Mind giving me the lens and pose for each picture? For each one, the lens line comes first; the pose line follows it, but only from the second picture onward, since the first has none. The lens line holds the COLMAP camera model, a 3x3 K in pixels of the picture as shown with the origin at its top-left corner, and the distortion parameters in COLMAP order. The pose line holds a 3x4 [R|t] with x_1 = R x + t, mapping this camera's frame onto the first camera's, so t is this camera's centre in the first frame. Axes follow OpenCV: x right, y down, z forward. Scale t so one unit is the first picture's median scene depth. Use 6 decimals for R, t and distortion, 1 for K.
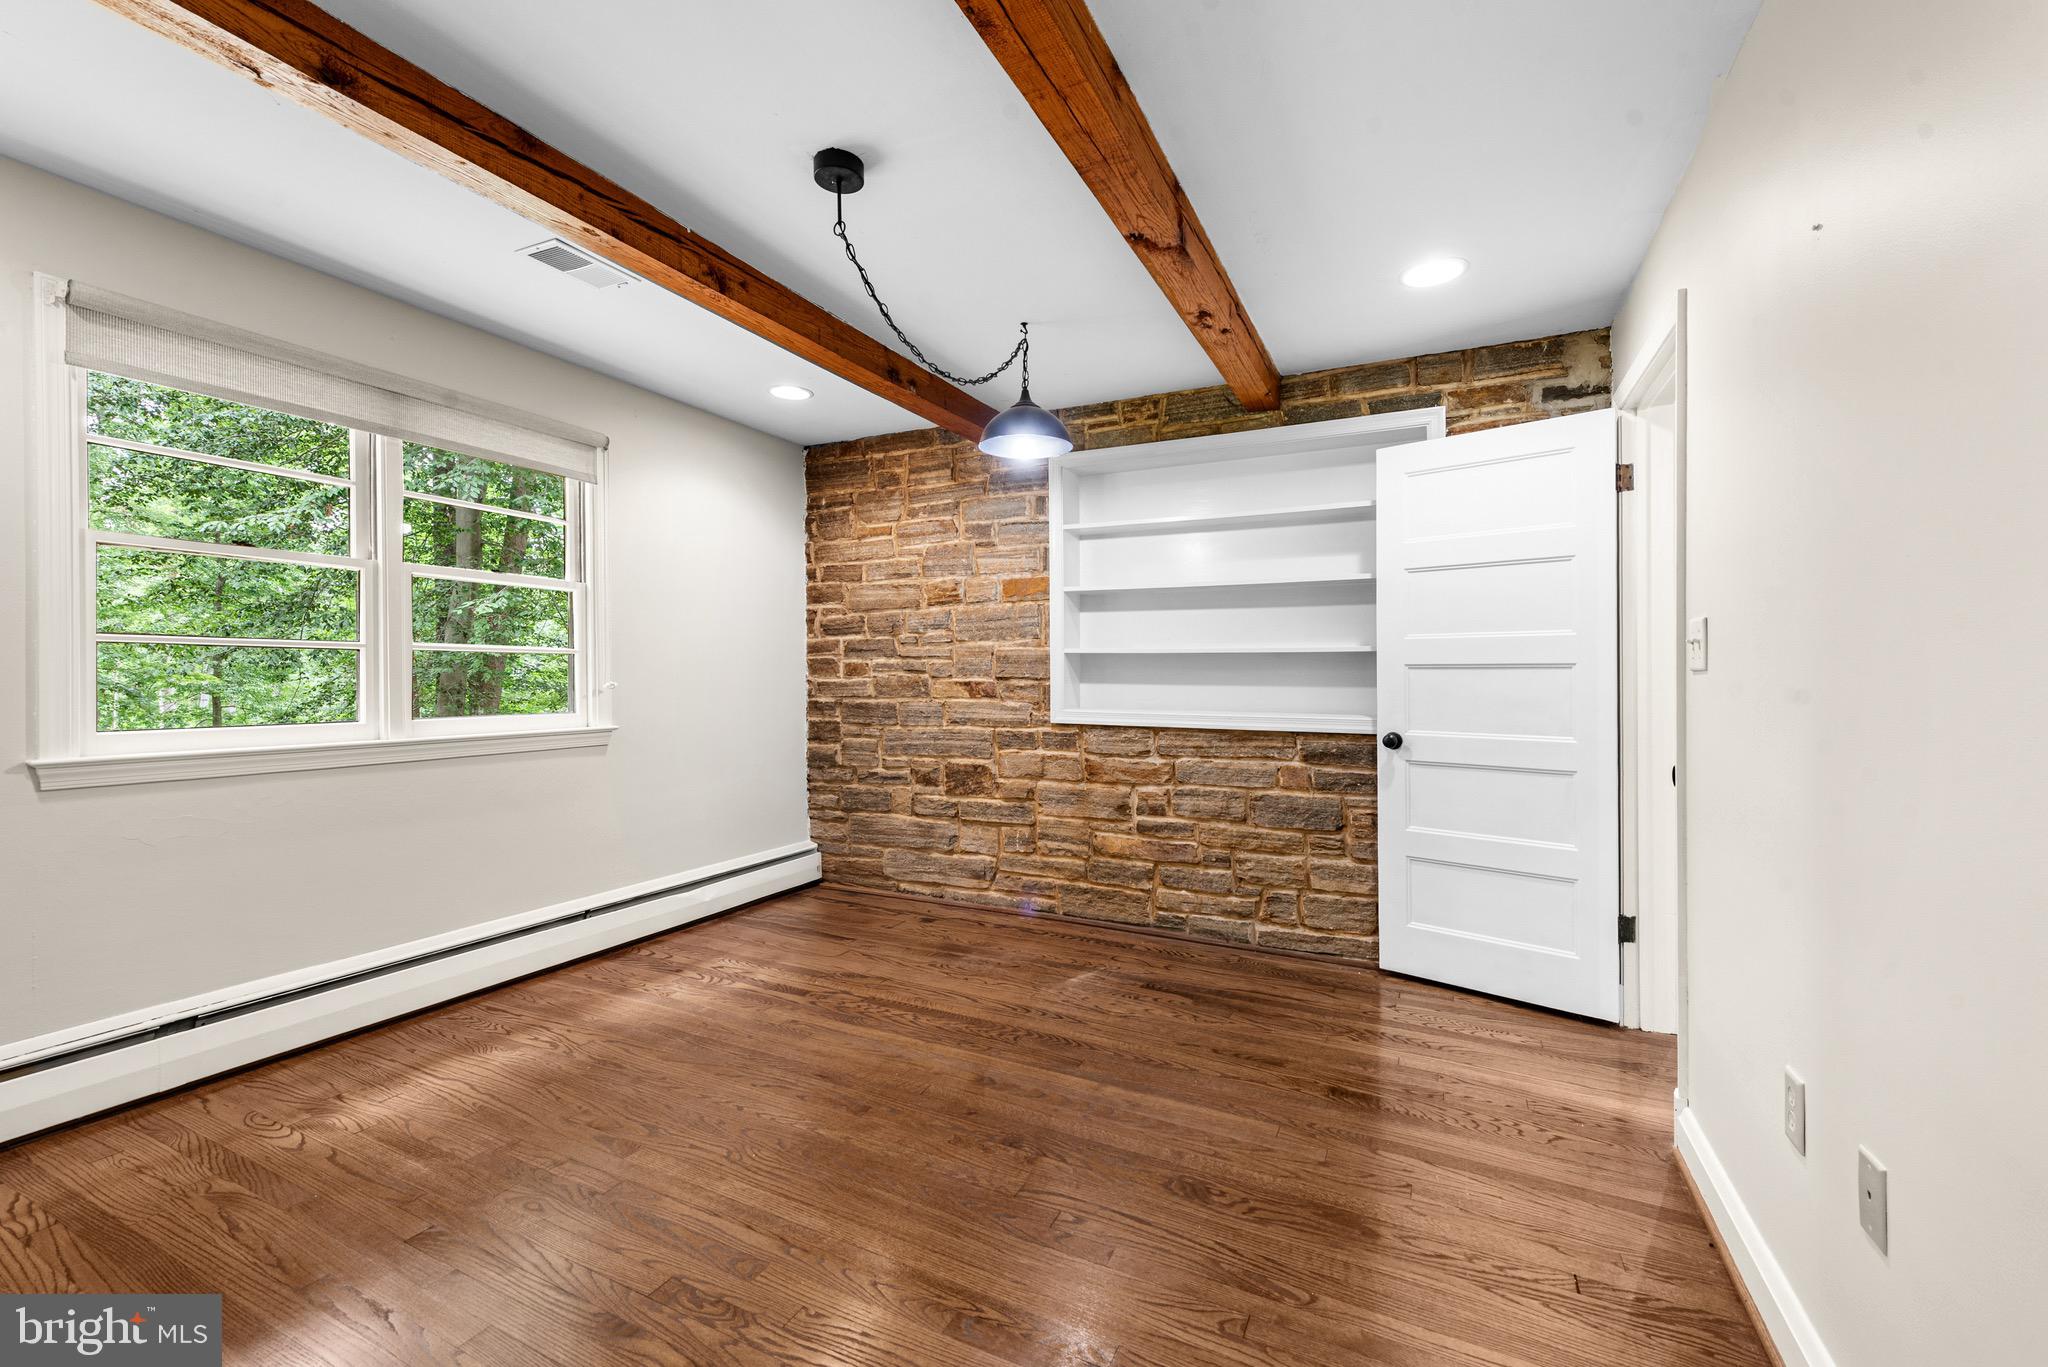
lens RADIAL K [[842.3, 0, 1024.9], [0, 842.3, 671.9], [0, 0, 1]] dist [0.014162, -0.003871]
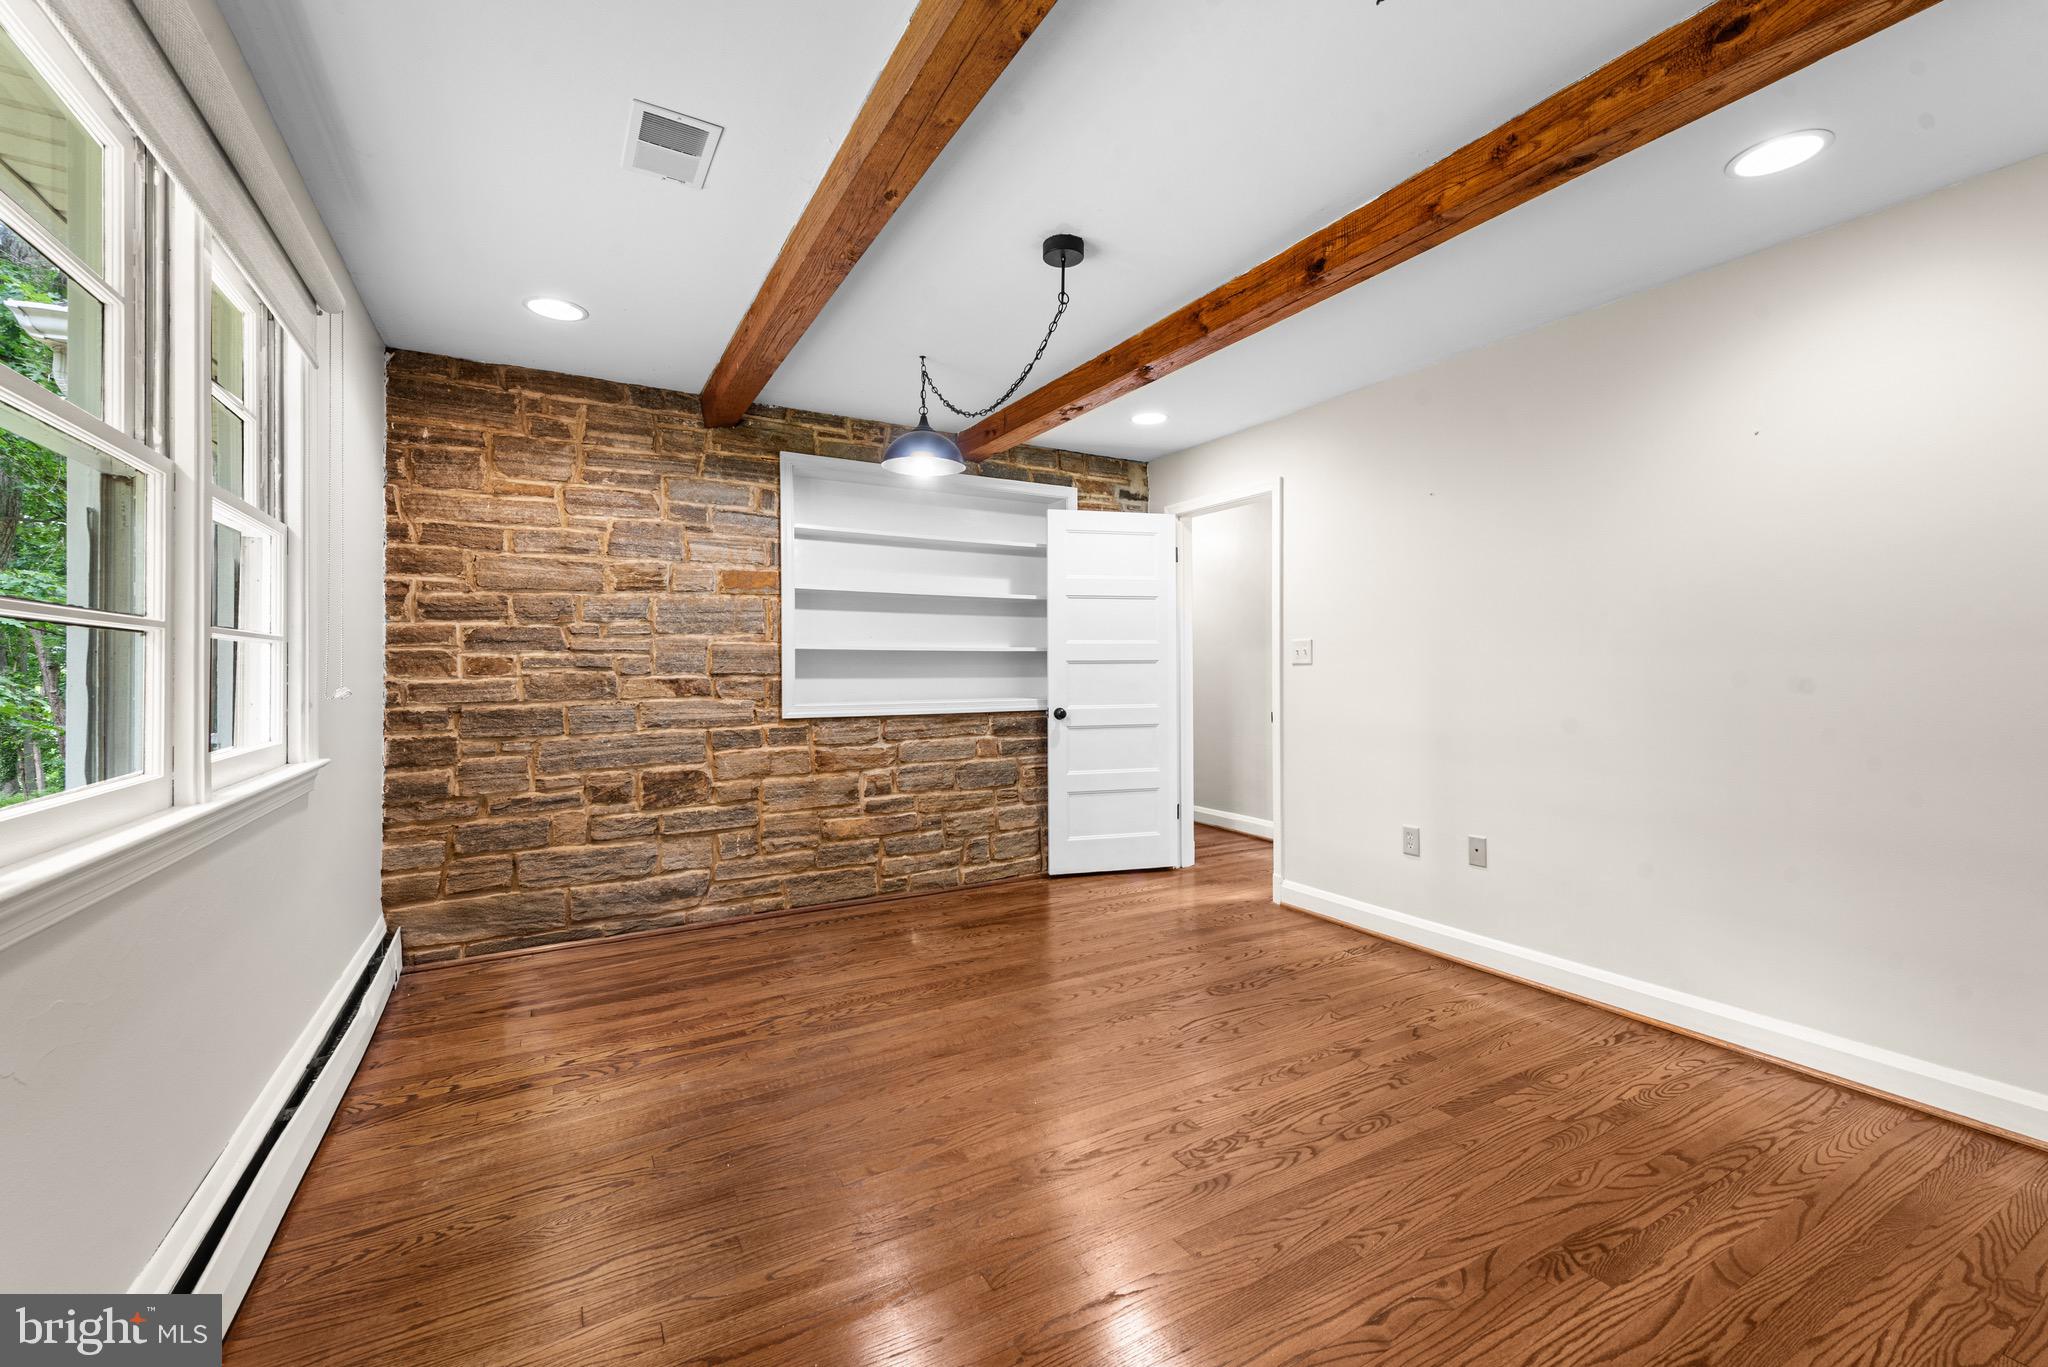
lens RADIAL K [[842.3, 0, 1038.9], [0, 842.3, 653.1], [0, 0, 1]] dist [0.014162, -0.003871]
pose [[0.553115, 0.007472, 0.833071, -0.646157], [0.004864, 0.999914, -0.012198, -0.003529], [-0.833091, 0.010799, 0.553031, 0.194608]]
